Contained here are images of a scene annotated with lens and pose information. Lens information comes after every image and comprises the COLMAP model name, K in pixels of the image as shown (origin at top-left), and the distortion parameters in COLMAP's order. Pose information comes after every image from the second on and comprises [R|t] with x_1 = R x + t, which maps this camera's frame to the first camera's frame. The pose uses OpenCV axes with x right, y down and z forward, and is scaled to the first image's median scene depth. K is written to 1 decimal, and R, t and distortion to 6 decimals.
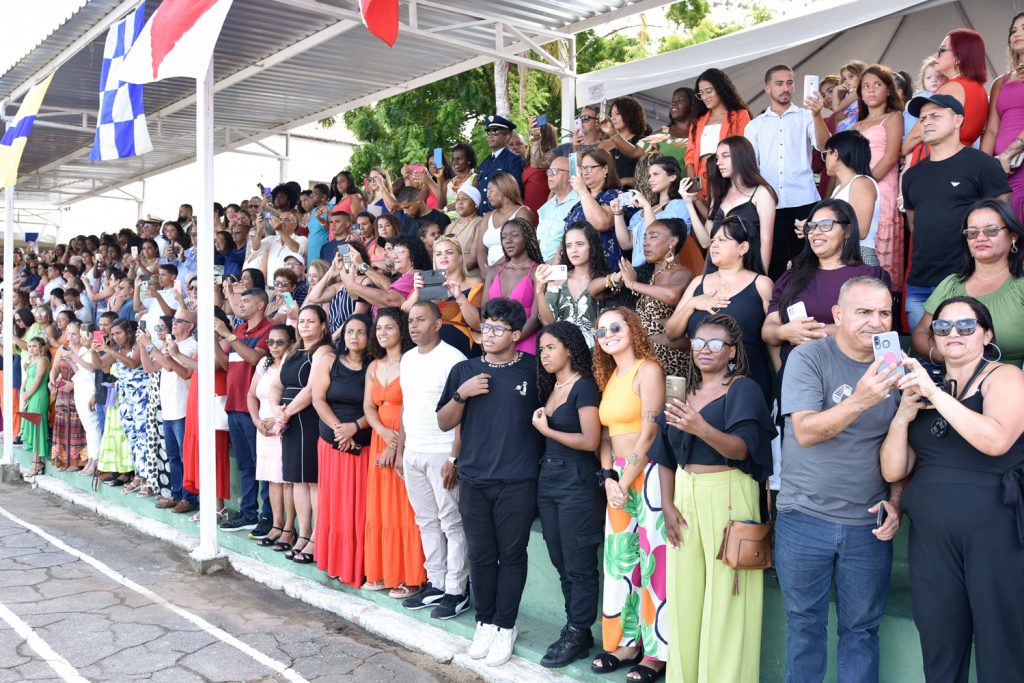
lens RADIAL K [[852.5, 0, 512.0], [0, 852.5, 341.5], [0, 0, 1]] dist [-0.058455, 0.050042]
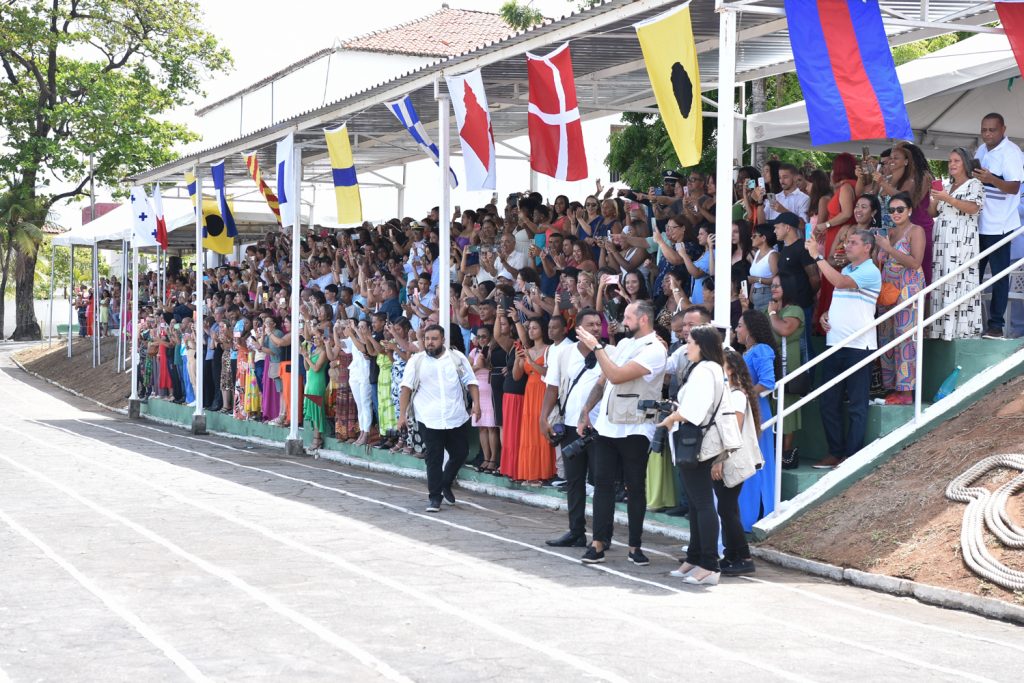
lens RADIAL K [[852.5, 0, 512.0], [0, 852.5, 341.5], [0, 0, 1]] dist [-0.058455, 0.050042]
pose [[0.960080, 0.009876, -0.279552, 0.117994], [-0.009315, 0.999951, 0.003337, 0.002230], [0.279571, -0.000600, 0.960125, -0.277974]]
